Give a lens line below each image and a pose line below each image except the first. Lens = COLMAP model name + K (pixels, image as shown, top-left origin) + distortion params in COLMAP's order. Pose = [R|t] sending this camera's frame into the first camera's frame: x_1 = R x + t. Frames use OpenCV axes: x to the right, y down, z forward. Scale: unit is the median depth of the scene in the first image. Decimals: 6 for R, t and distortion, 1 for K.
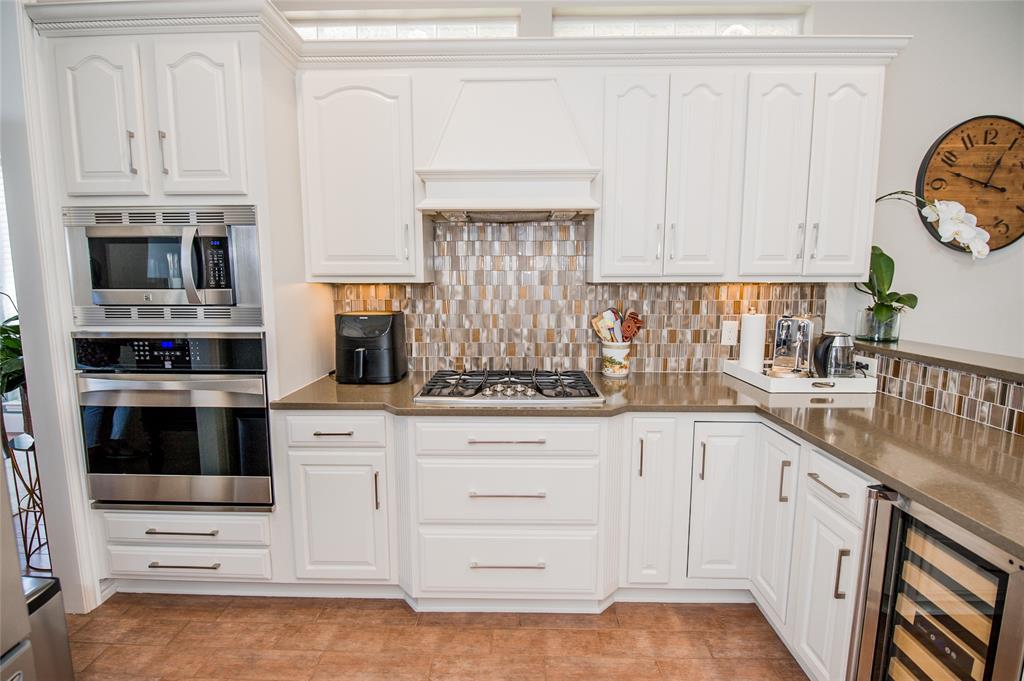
lens RADIAL K [[484.7, 0, 509.9], [0, 484.7, 335.9], [0, 0, 1]] dist [-0.011883, -0.000475]
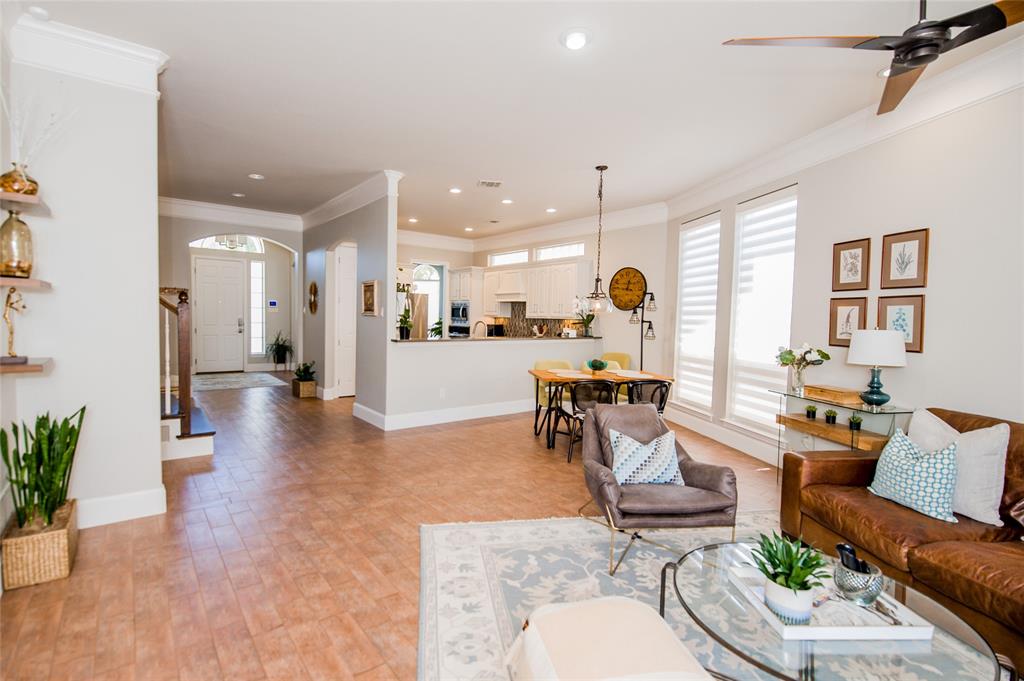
lens RADIAL K [[484.2, 0, 483.4], [0, 484.2, 337.5], [0, 0, 1]] dist [-0.000530, -0.000198]
pose [[0.608268, 0.048016, -0.792278, 3.488725], [-0.112068, 0.993365, -0.025837, 0.217583], [0.785781, 0.104505, 0.609613, -1.925203]]
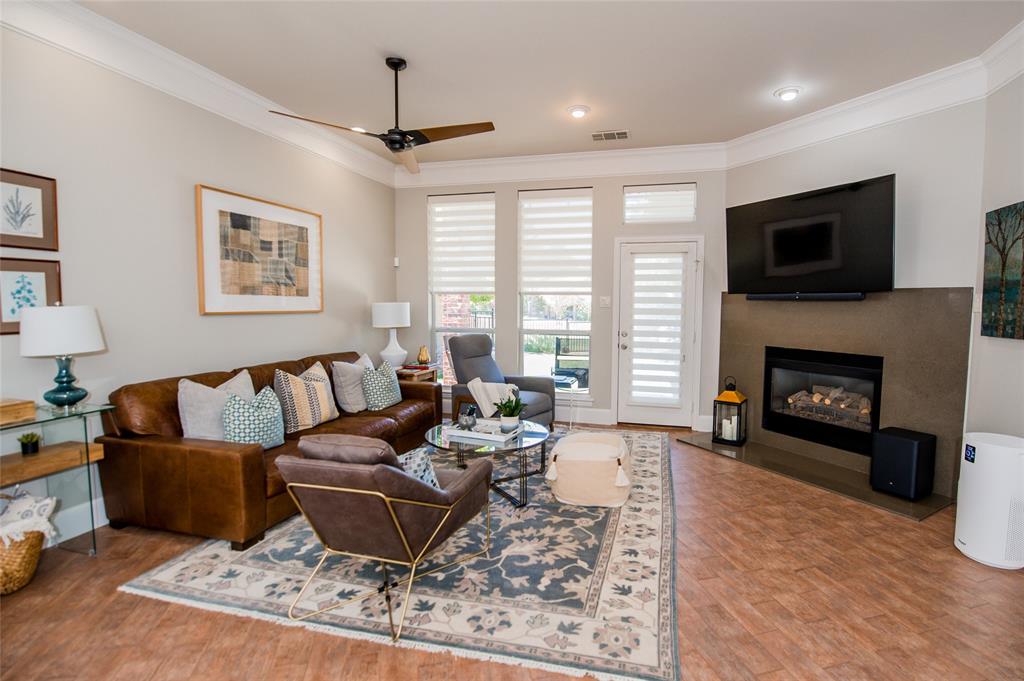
lens RADIAL K [[471.2, 0, 557.6], [0, 471.2, 336.5], [0, 0, 1]] dist [0.000873, -0.011062]
pose [[-0.297113, -0.067124, 0.952480, 1.349470], [0.104047, 0.989310, 0.102176, 0.077705], [-0.949156, 0.129461, -0.286953, -0.630021]]
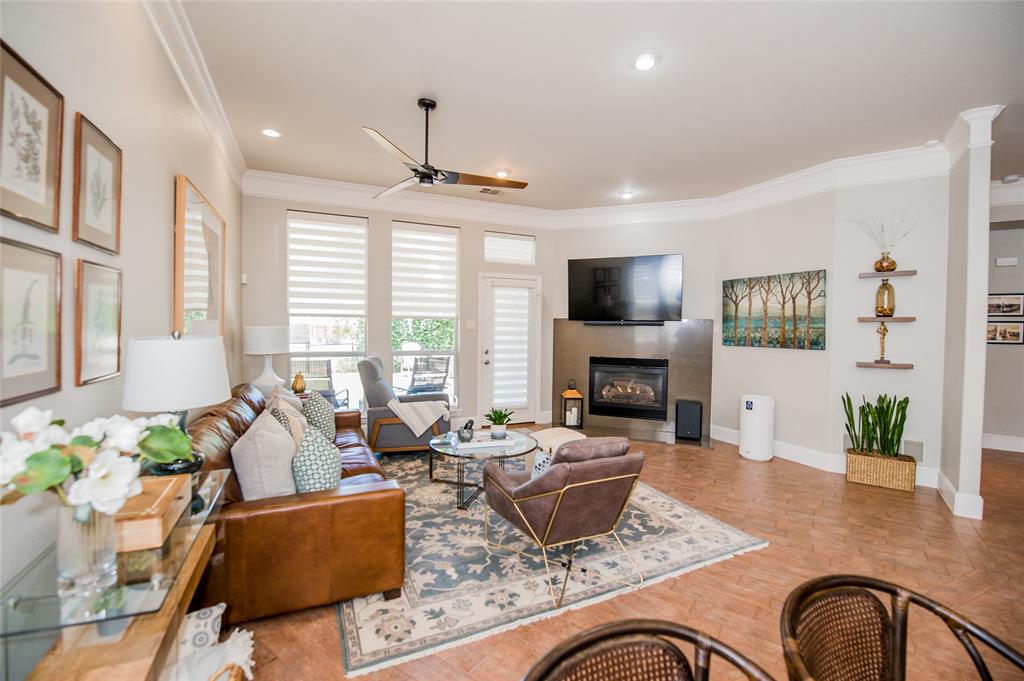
lens RADIAL K [[425.6, 0, 508.3], [0, 425.6, 352.2], [0, 0, 1]] dist [-0.036418, -0.000136]
pose [[-0.813085, -0.045791, 0.580341, 1.992021], [0.056008, 0.986124, 0.156278, -0.079260], [-0.579445, 0.159571, -0.799238, 0.548300]]
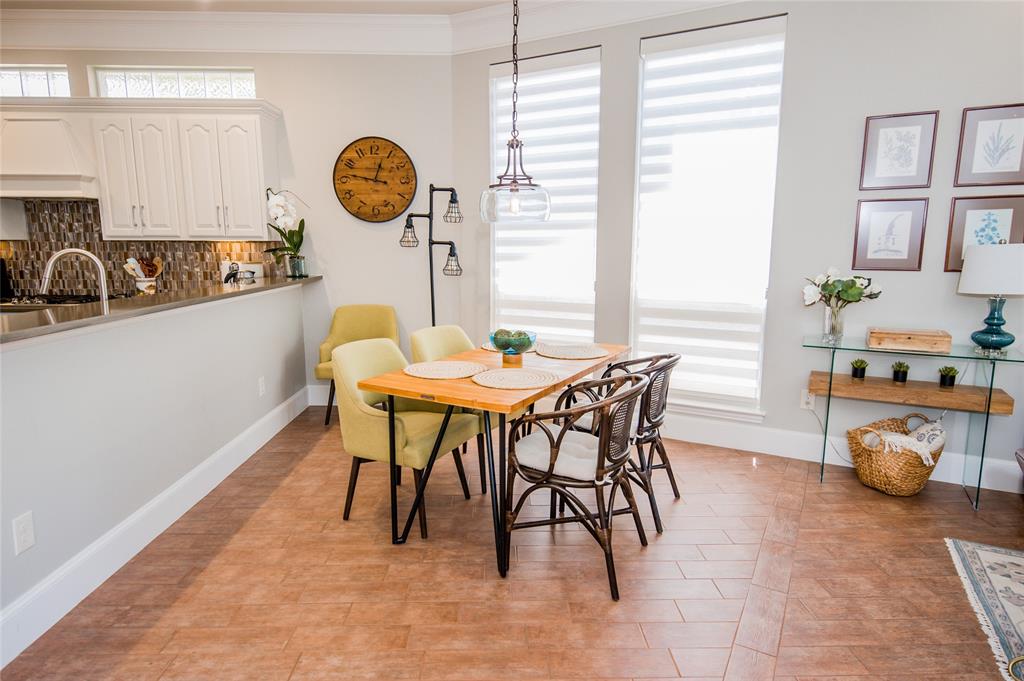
lens RADIAL K [[583.1, 0, 512.0], [0, 583.1, 340.5], [0, 0, 1]] dist [0.004457, -0.000224]
pose [[0.999351, -0.002707, 0.035917, 1.642499], [0.001187, 0.999105, 0.042281, 0.167475], [-0.035999, -0.042211, 0.998460, -1.184132]]
